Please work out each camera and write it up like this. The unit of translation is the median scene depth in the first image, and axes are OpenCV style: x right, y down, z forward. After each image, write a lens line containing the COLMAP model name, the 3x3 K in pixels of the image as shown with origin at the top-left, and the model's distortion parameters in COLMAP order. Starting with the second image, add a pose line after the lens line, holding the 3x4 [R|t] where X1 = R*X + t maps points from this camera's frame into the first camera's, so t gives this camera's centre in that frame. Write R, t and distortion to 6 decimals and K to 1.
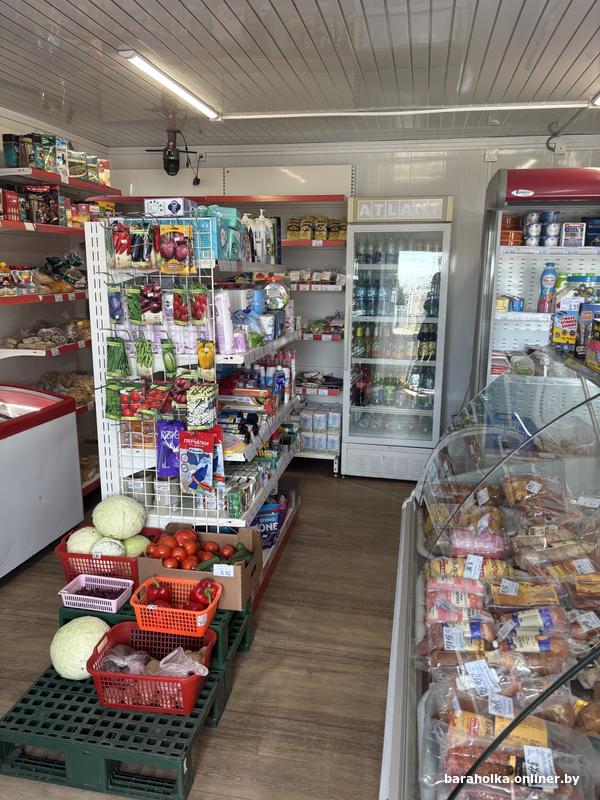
lens RADIAL K [[604.9, 0, 298.5], [0, 604.9, 425.0], [0, 0, 1]] dist [0.031147, -0.035403]
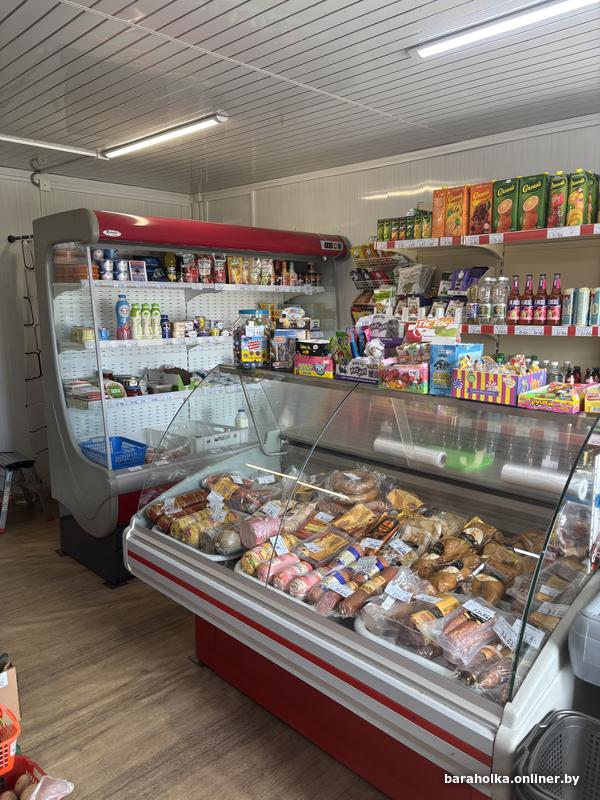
lens RADIAL K [[604.9, 0, 298.5], [0, 604.9, 425.0], [0, 0, 1]] dist [0.031147, -0.035403]
pose [[0.552748, -0.183137, 0.812976, -0.401174], [0.210874, 0.974542, 0.076157, -0.056019], [-0.806227, 0.129340, 0.577295, 0.138329]]
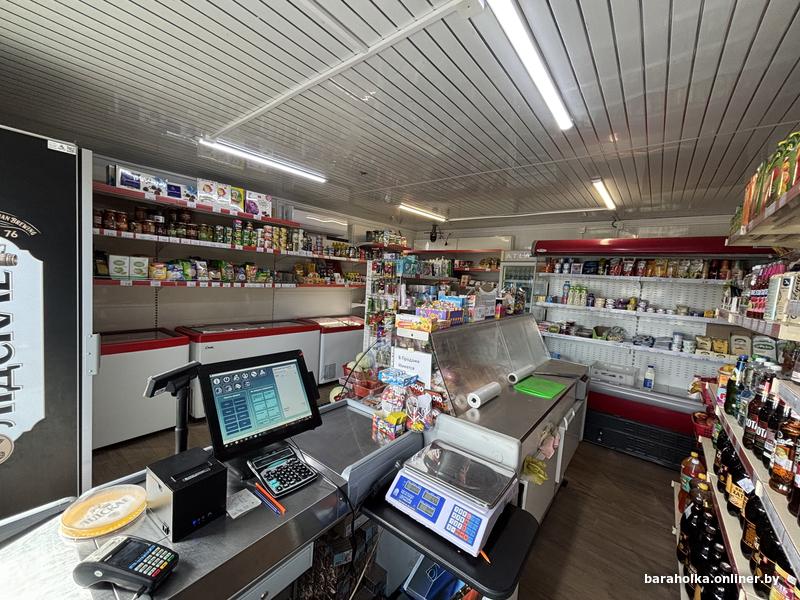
lens RADIAL K [[320.7, 0, 400.0], [0, 320.7, 300.0], [0, 0, 1]] dist [-0.000810, -0.000033]
pose [[0.887176, 0.069620, -0.456149, 0.458754], [-0.155880, 0.975655, -0.154267, 0.071974], [0.434304, 0.207966, 0.876430, -0.258967]]
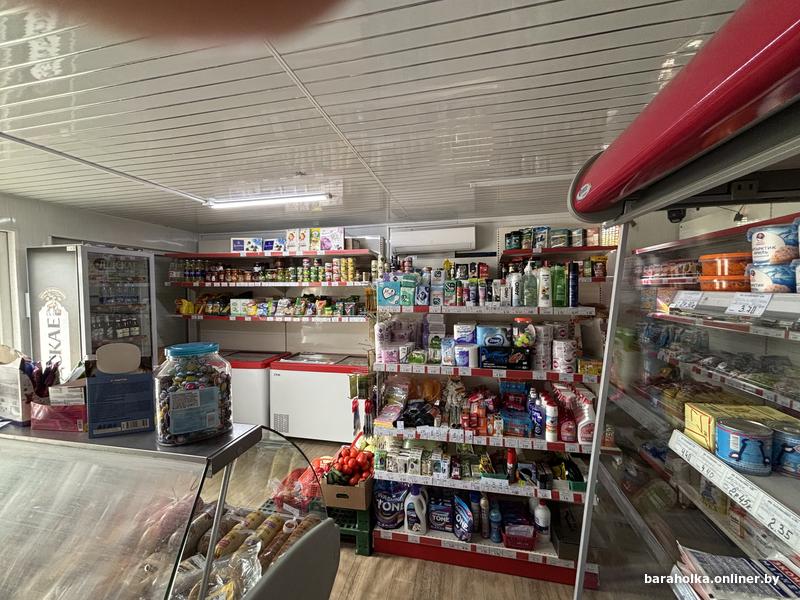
lens RADIAL K [[320.7, 0, 400.0], [0, 320.7, 300.0], [0, 0, 1]] dist [-0.000810, -0.000033]
pose [[-0.014129, 0.021382, -0.999672, 0.632372], [-0.239145, 0.970684, 0.024142, -0.266301], [0.970881, 0.239408, -0.008601, 0.865016]]
